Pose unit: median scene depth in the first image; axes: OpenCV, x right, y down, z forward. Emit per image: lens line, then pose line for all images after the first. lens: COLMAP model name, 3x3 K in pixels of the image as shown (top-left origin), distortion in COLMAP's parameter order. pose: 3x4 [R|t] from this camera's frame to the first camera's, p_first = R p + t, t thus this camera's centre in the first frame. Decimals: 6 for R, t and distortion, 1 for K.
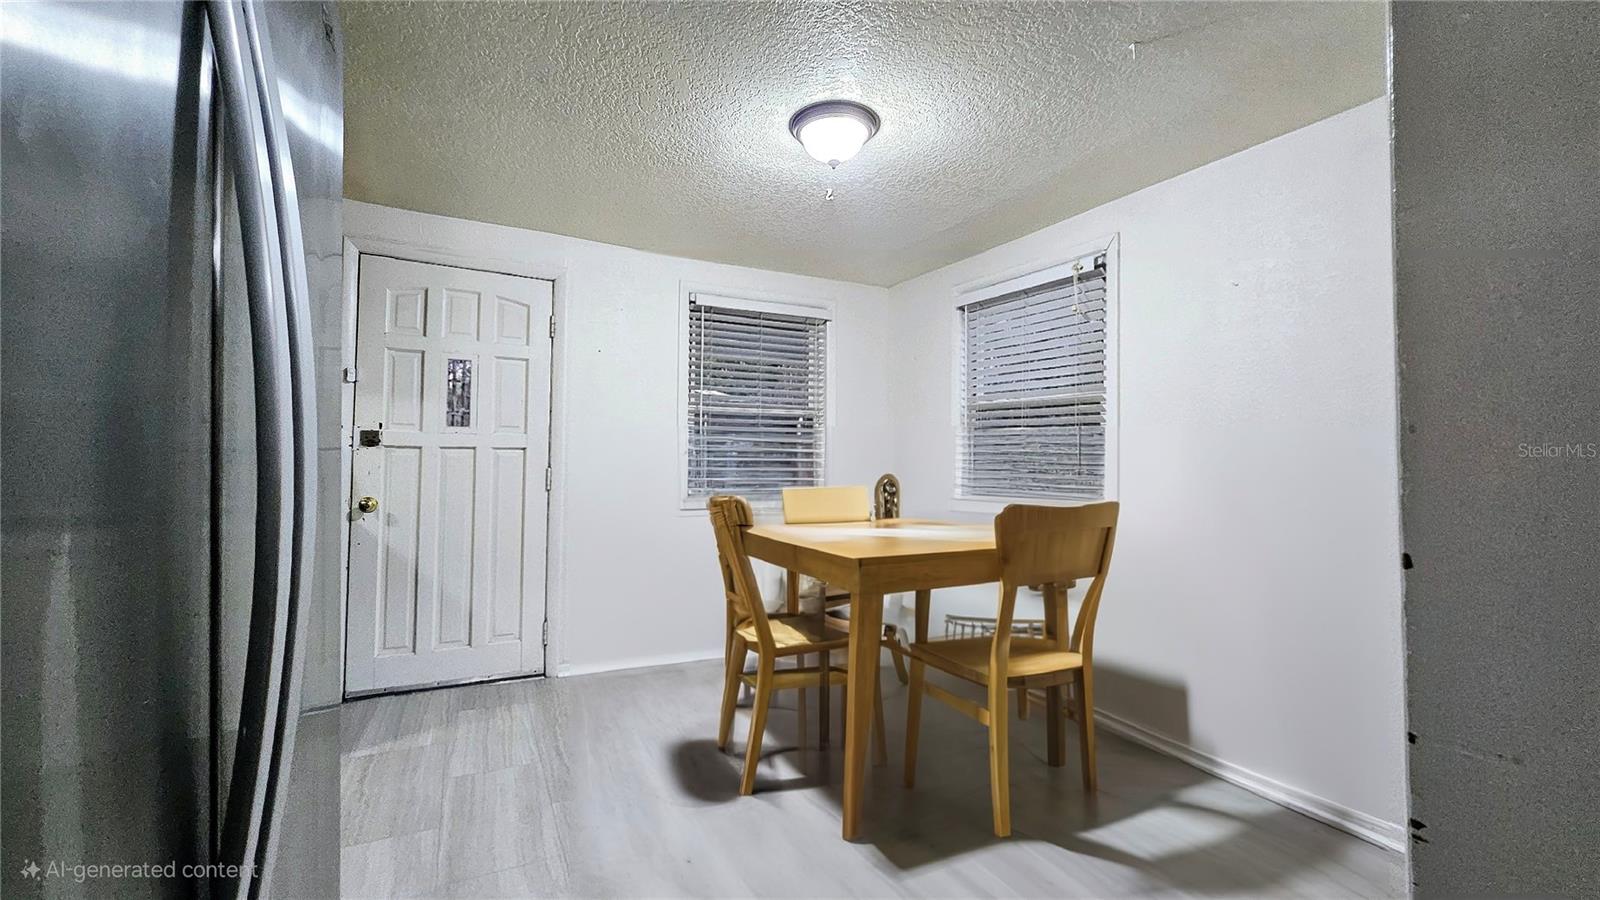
lens RADIAL K [[651.2, 0, 791.6], [0, 651.2, 441.5], [0, 0, 1]] dist [-0.000099, 0.000088]
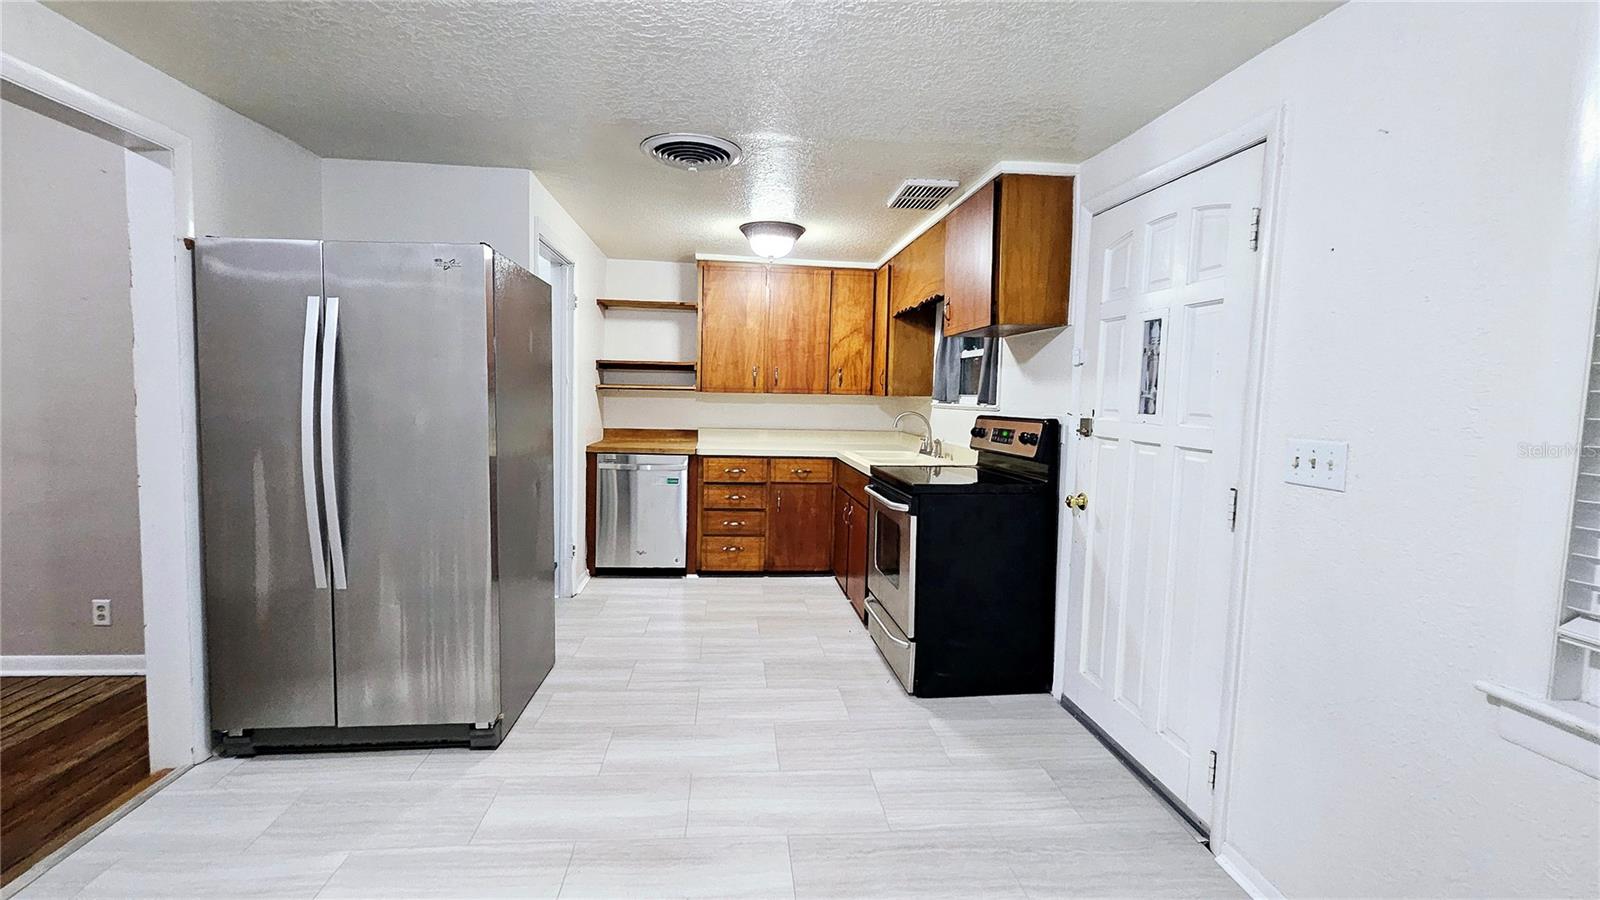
lens RADIAL K [[651.2, 0, 791.6], [0, 651.2, 441.5], [0, 0, 1]] dist [-0.000099, 0.000088]
pose [[-0.399895, 0.047307, -0.915339, 0.314047], [-0.010171, 0.998377, 0.056042, -0.030543], [0.916505, 0.031720, -0.398764, 0.974559]]
